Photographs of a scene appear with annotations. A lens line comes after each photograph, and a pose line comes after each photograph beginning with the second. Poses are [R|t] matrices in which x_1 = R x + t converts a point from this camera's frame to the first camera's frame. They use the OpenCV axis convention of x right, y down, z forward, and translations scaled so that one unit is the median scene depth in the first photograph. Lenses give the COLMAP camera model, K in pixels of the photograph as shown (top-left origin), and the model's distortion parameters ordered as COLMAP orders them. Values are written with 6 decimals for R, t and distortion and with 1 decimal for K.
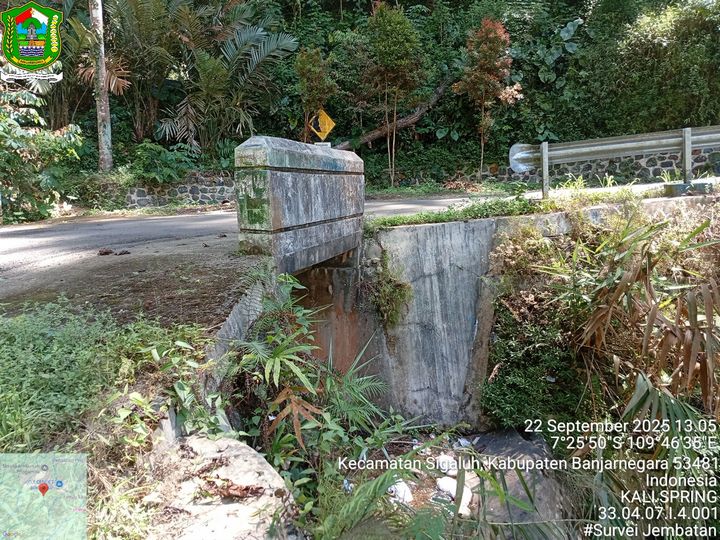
lens RADIAL K [[550.2, 0, 357.0], [0, 550.2, 269.2], [0, 0, 1]] dist [0.055033, -0.122060]
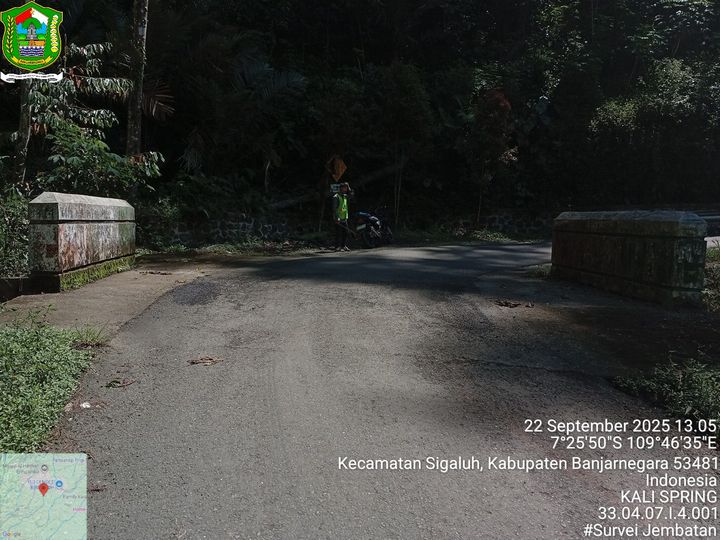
lens RADIAL K [[550.2, 0, 358.2], [0, 550.2, 277.2], [0, 0, 1]] dist [0.055033, -0.122060]
pose [[0.943105, 0.015088, 0.332154, -0.385276], [-0.000552, 0.999039, -0.043816, -0.012657], [-0.332496, 0.041139, 0.942207, 0.028996]]
